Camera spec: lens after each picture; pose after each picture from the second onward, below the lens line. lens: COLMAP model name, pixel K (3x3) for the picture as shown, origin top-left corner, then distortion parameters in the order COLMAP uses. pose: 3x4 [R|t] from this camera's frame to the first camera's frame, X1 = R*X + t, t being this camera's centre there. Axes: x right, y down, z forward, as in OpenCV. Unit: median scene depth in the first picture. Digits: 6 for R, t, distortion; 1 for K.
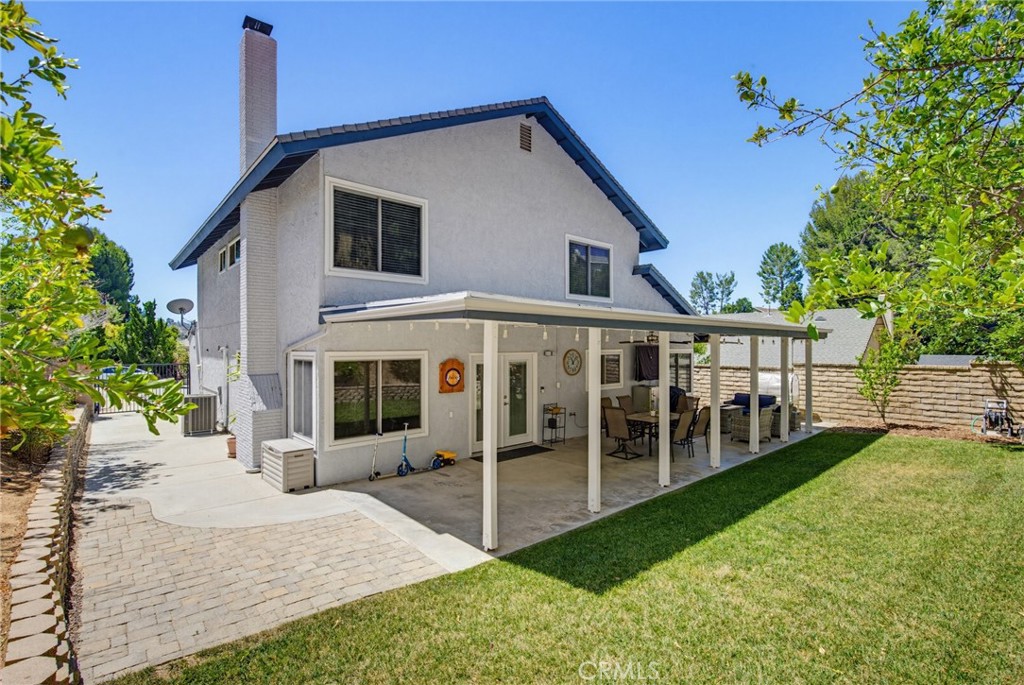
lens RADIAL K [[467.9, 0, 512.3], [0, 467.9, 343.3], [0, 0, 1]] dist [-0.001020, 0.000122]
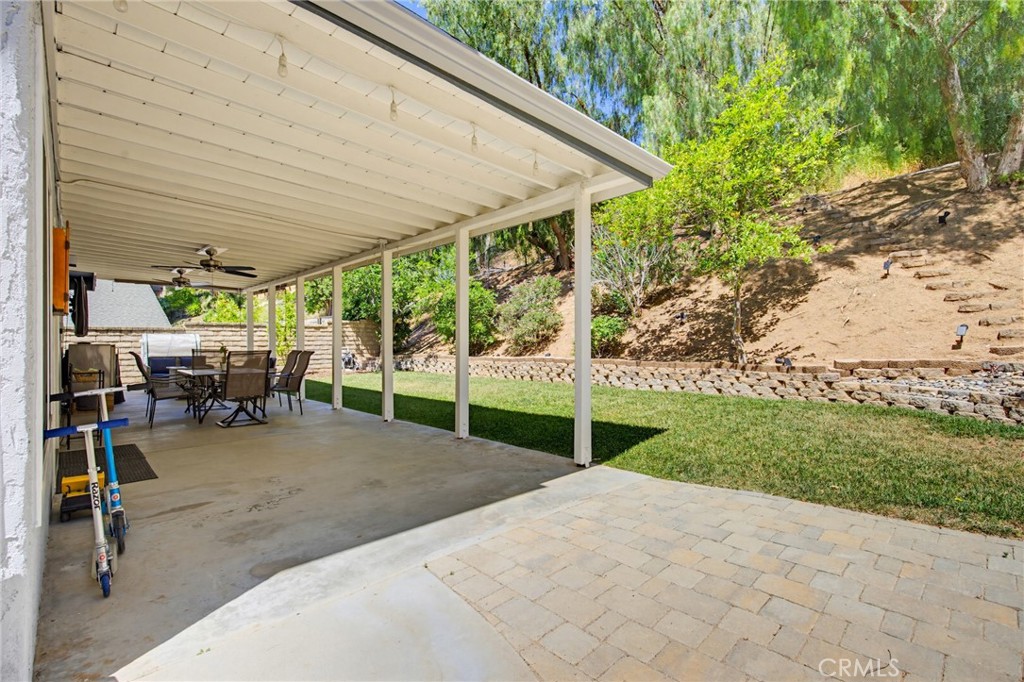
lens RADIAL K [[467.9, 0, 511.4], [0, 467.9, 339.8], [0, 0, 1]] dist [-0.001020, 0.000122]
pose [[-0.033752, -0.000061, 0.999430, -0.596241], [0.003719, 0.999993, 0.000186, 0.145920], [-0.999423, 0.003723, -0.033751, 0.782729]]
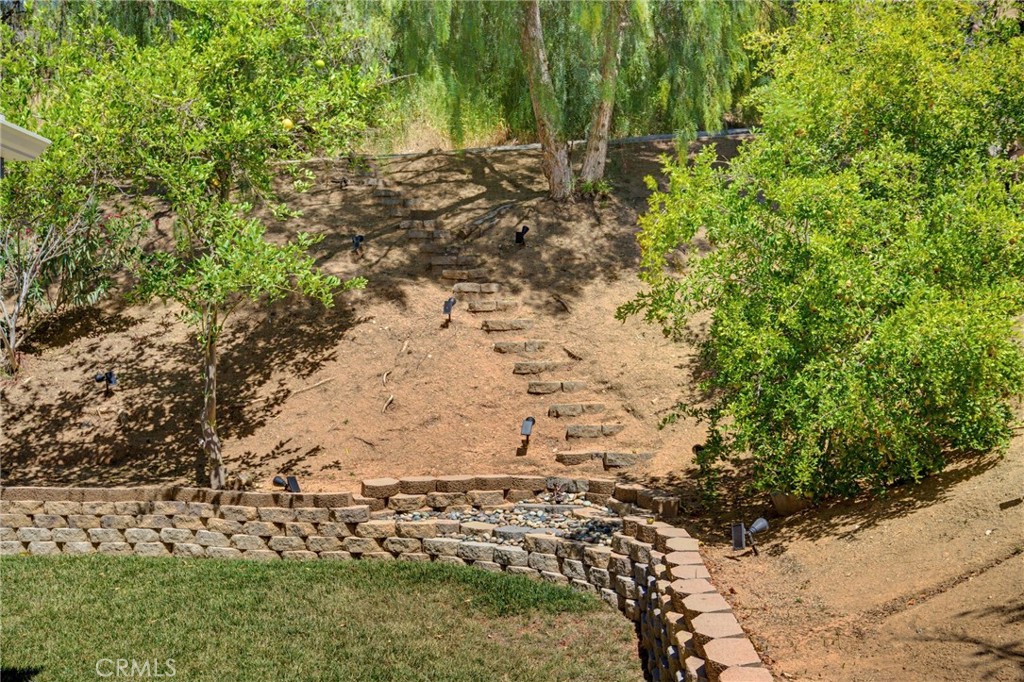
lens RADIAL K [[994.4, 0, 513.3], [0, 994.4, 341.2], [0, 0, 1]] dist [0.007388, 0.000000]
pose [[-0.677891, 0.027883, 0.734633, -0.621119], [-0.004673, 0.999097, -0.042233, 0.110956], [-0.735147, -0.032063, -0.677149, 0.770547]]
